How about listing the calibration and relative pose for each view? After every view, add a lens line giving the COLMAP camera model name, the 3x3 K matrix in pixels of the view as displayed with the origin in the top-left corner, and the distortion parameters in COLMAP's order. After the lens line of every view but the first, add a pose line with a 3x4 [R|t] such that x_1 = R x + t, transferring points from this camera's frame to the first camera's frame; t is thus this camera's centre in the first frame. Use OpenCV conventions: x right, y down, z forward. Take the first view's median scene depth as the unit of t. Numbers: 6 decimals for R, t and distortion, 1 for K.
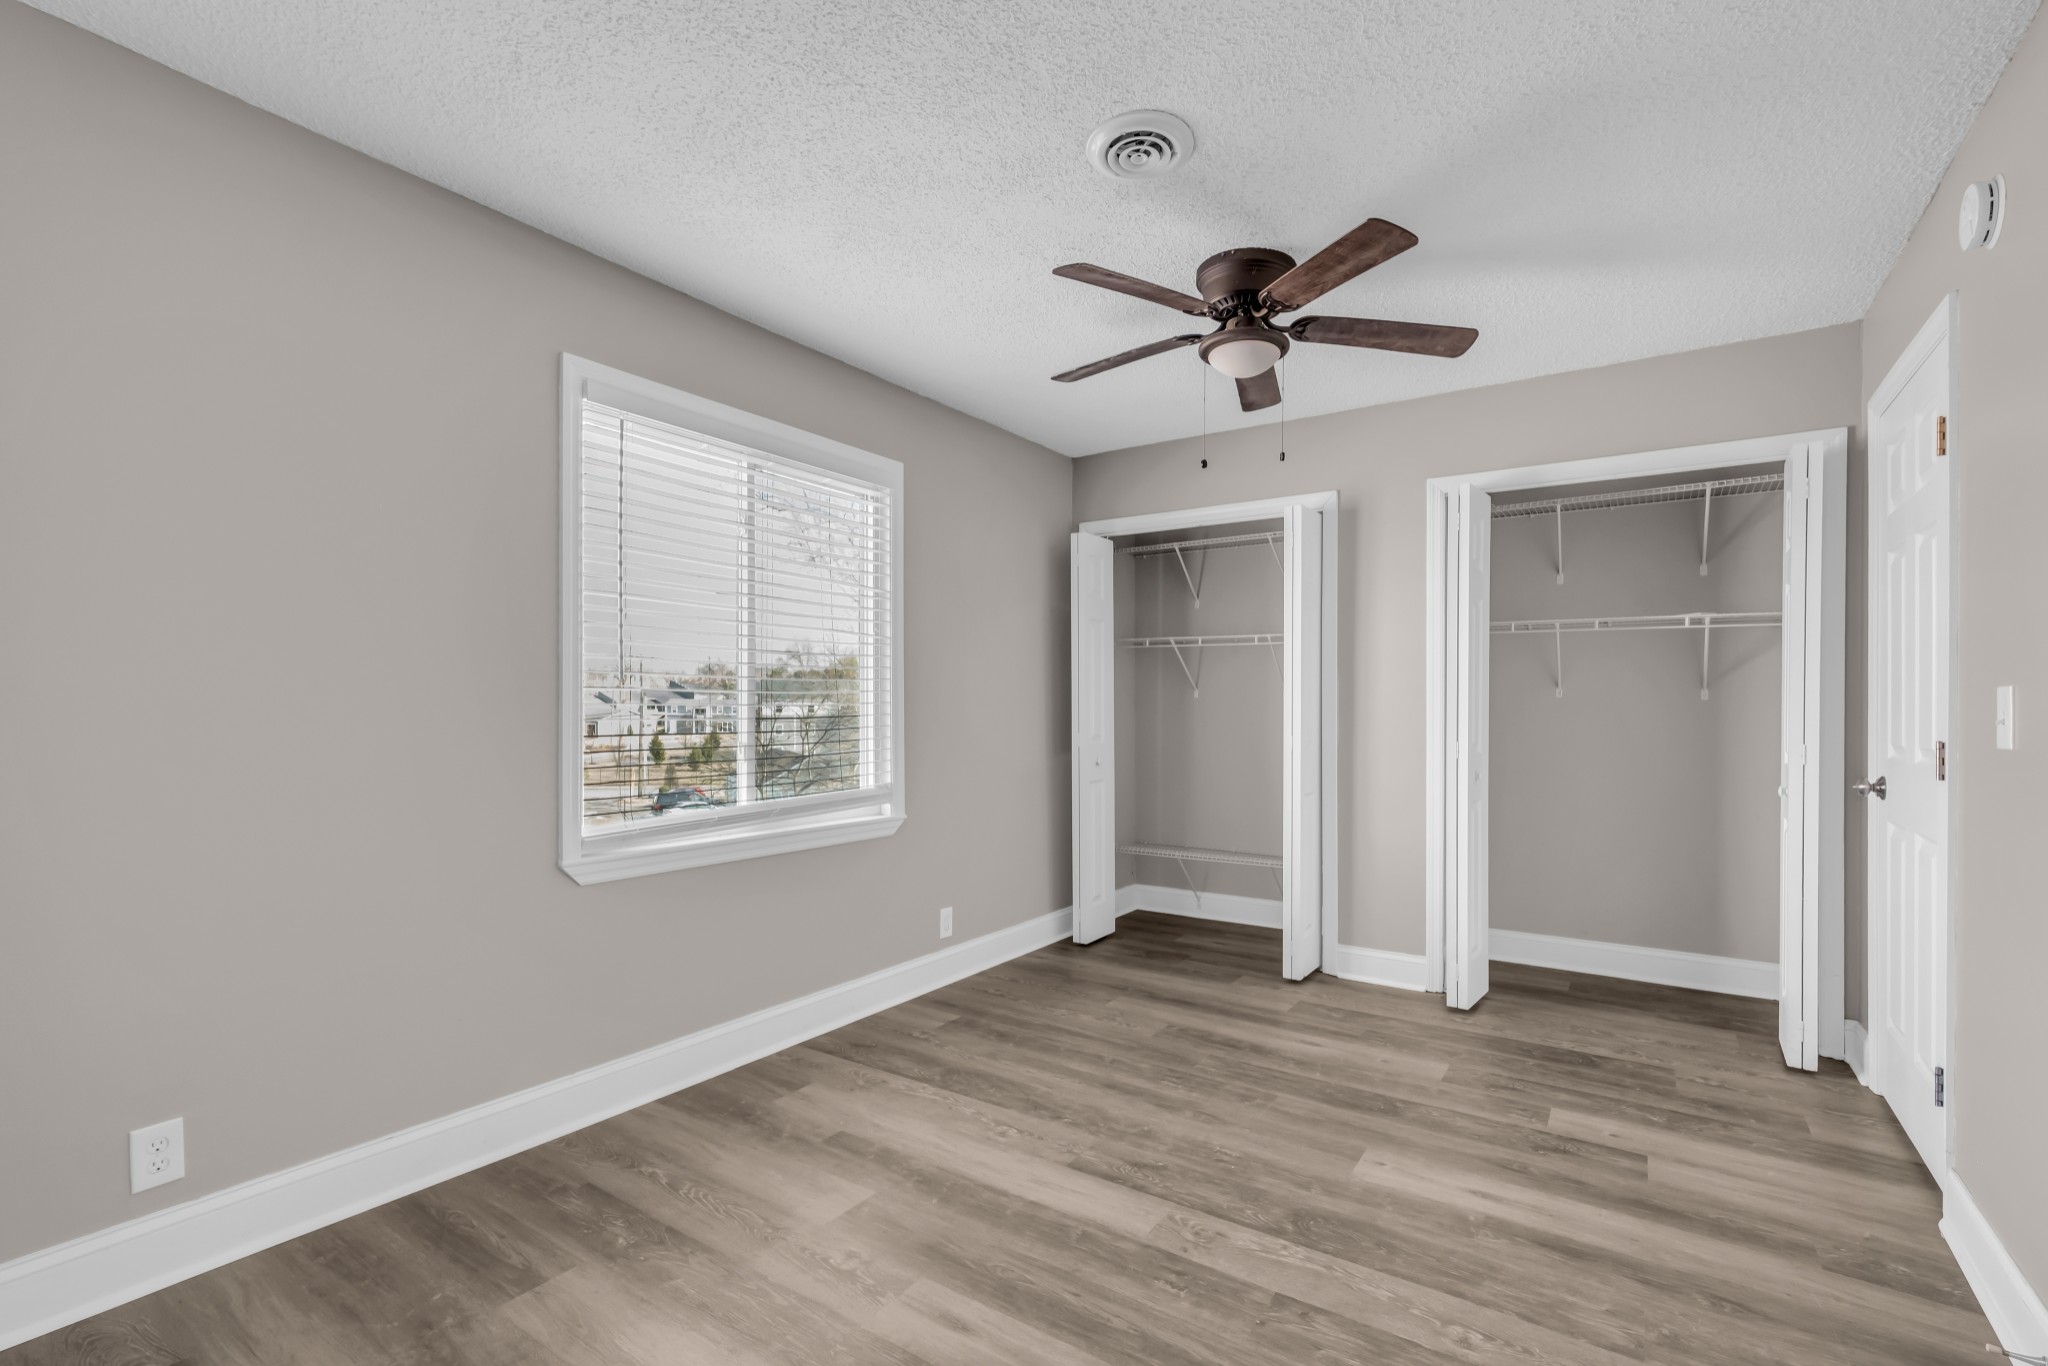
lens RADIAL K [[914.0, 0, 1027.9], [0, 914.0, 711.9], [0, 0, 1]] dist [-0.000469, -0.000043]
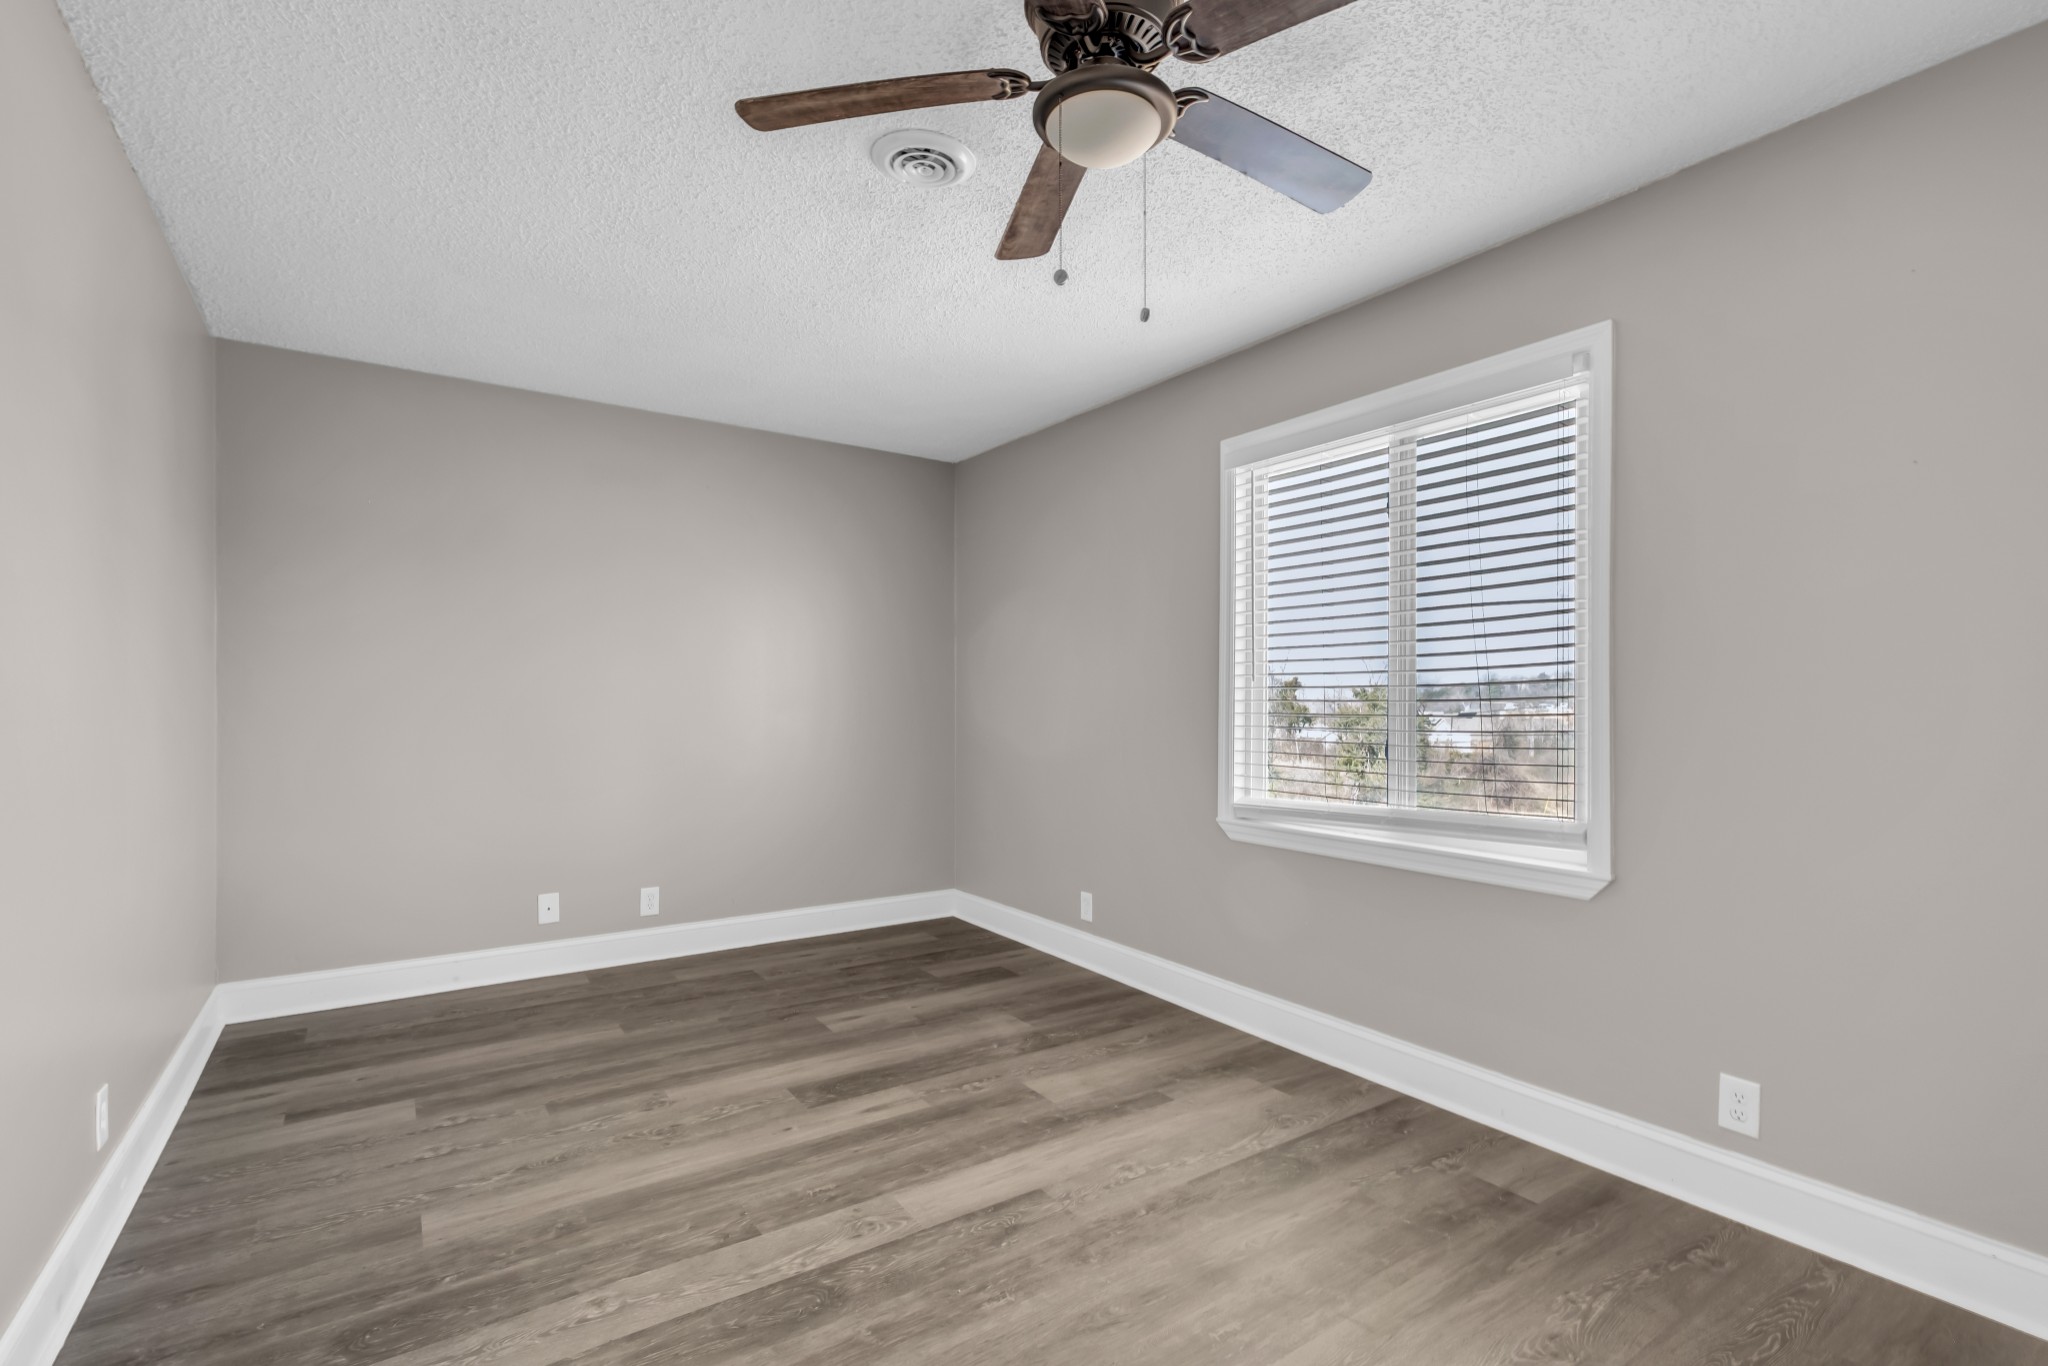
lens RADIAL K [[914.0, 0, 1027.9], [0, 914.0, 711.9], [0, 0, 1]] dist [-0.000469, -0.000043]
pose [[-0.355993, 0.006372, -0.934467, 0.956659], [-0.009853, 0.999896, 0.010572, -0.004623], [0.934437, 0.012971, -0.355893, 1.364936]]
